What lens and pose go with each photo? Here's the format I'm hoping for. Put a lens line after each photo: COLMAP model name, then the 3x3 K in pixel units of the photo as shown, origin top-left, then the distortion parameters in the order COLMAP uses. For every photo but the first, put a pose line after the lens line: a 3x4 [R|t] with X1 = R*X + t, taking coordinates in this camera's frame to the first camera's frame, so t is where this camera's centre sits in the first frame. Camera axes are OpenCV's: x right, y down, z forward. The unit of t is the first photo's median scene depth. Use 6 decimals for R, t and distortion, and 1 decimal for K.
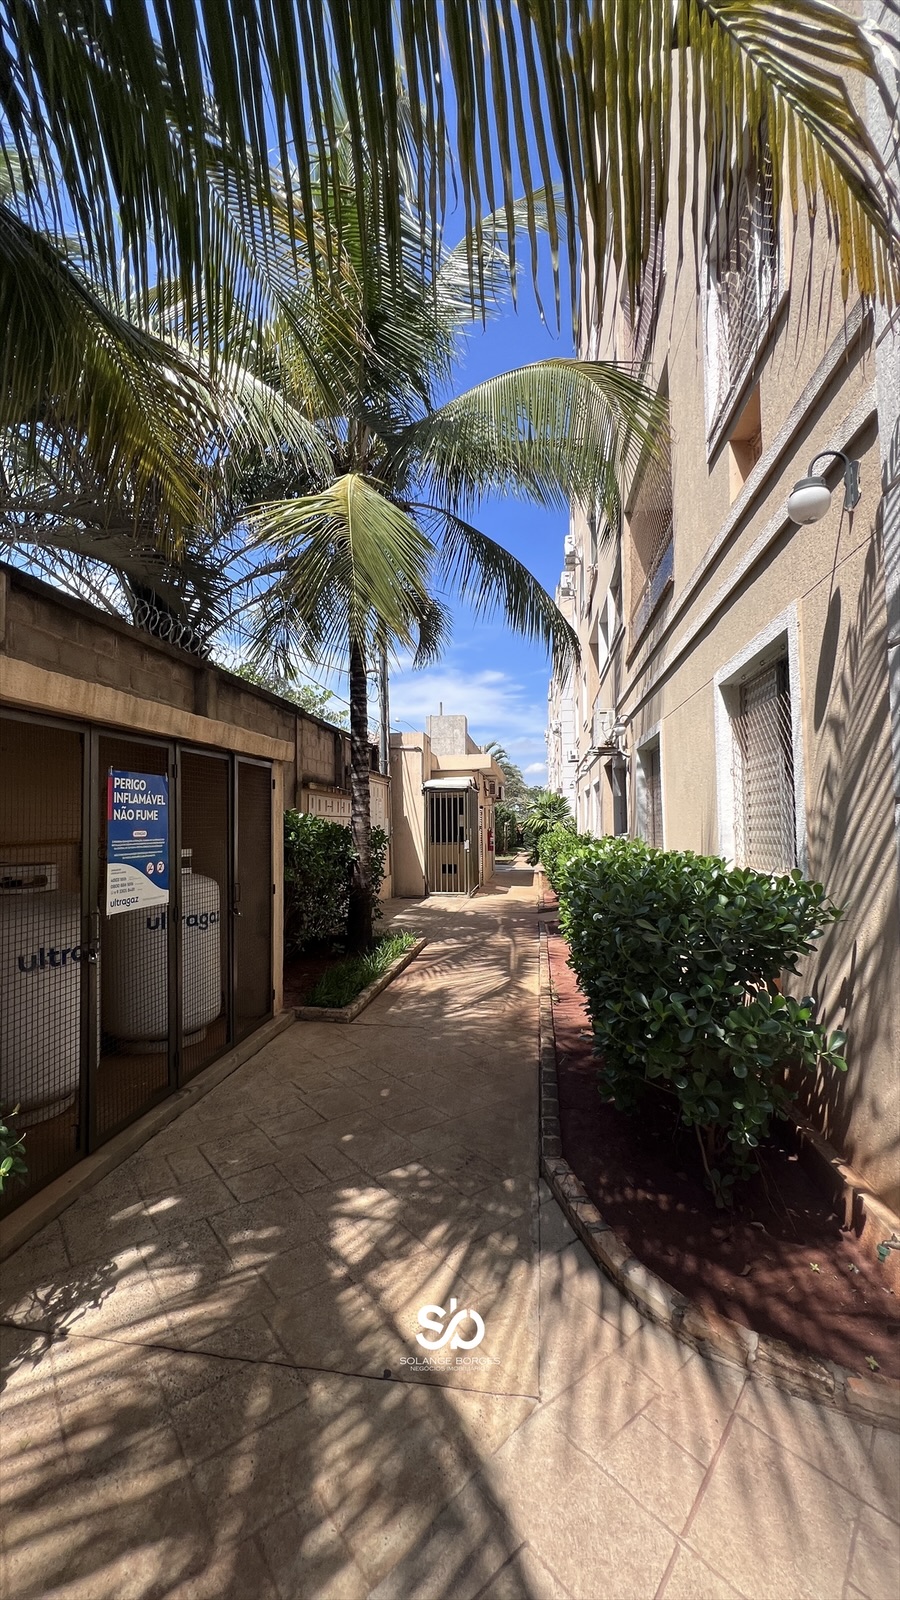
lens RADIAL K [[646.1, 0, 450.0], [0, 646.1, 800.0], [0, 0, 1]] dist [-0.001803, -0.000137]
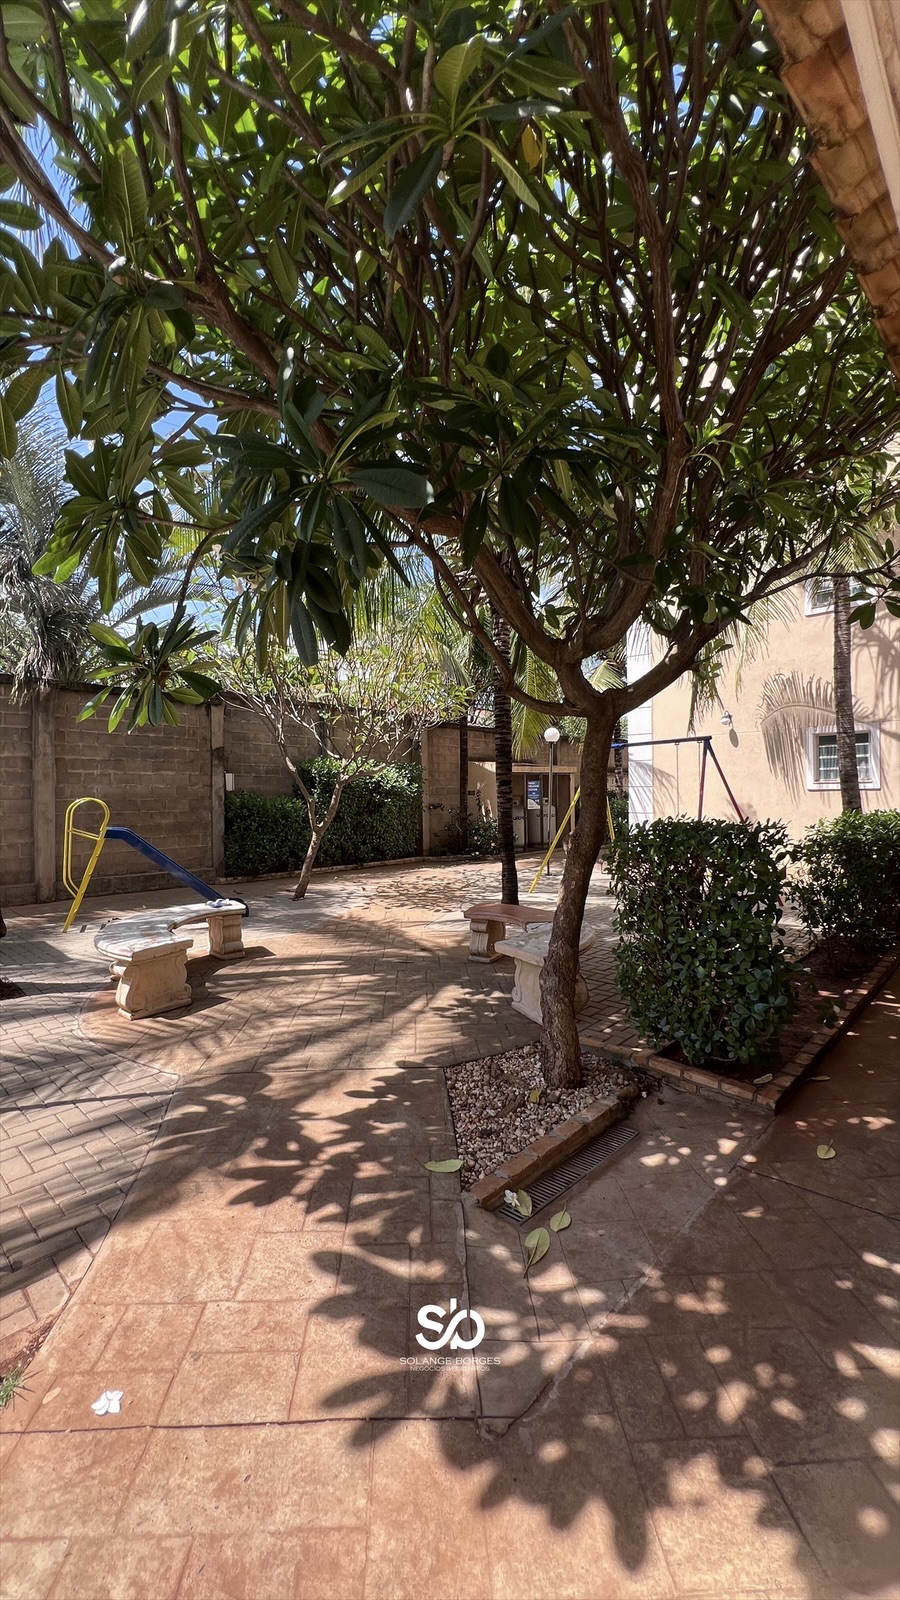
lens RADIAL K [[646.1, 0, 450.0], [0, 646.1, 800.0], [0, 0, 1]] dist [-0.001803, -0.000137]
pose [[0.818842, 0.005342, -0.573994, 1.790560], [0.026561, 0.998533, 0.047183, -0.142564], [0.573404, -0.053882, 0.817499, -3.333939]]
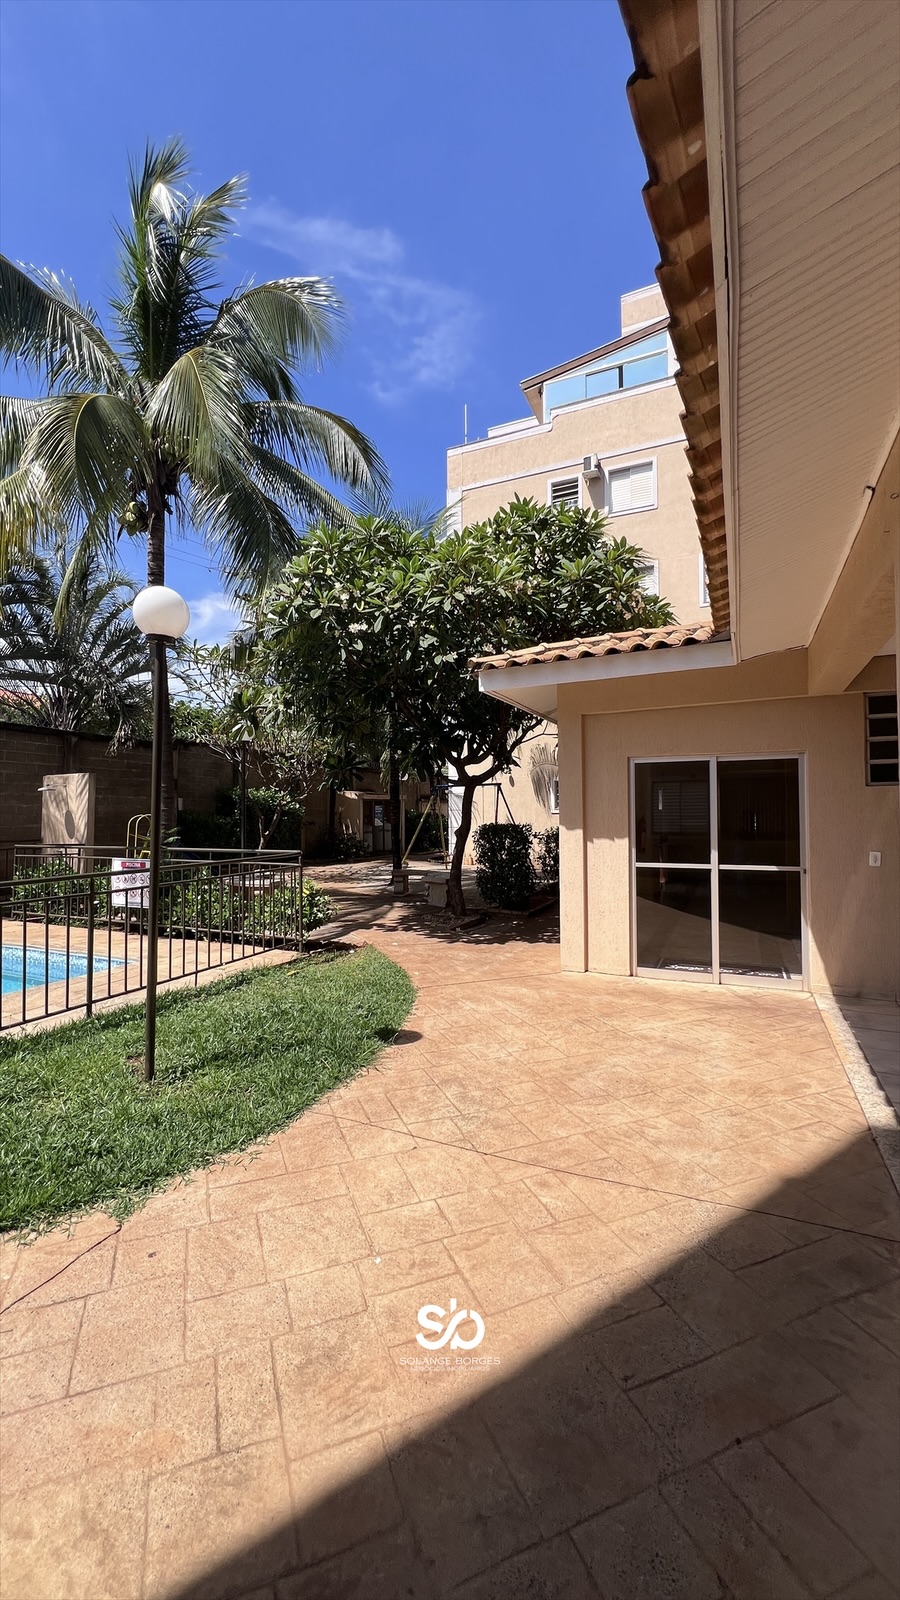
lens RADIAL K [[646.1, 0, 450.0], [0, 646.1, 800.0], [0, 0, 1]] dist [-0.001803, -0.000137]
pose [[0.959229, -0.000788, -0.282630, 2.141368], [0.006216, 0.999813, 0.018310, -0.214410], [0.282563, -0.019320, 0.959054, -5.266400]]
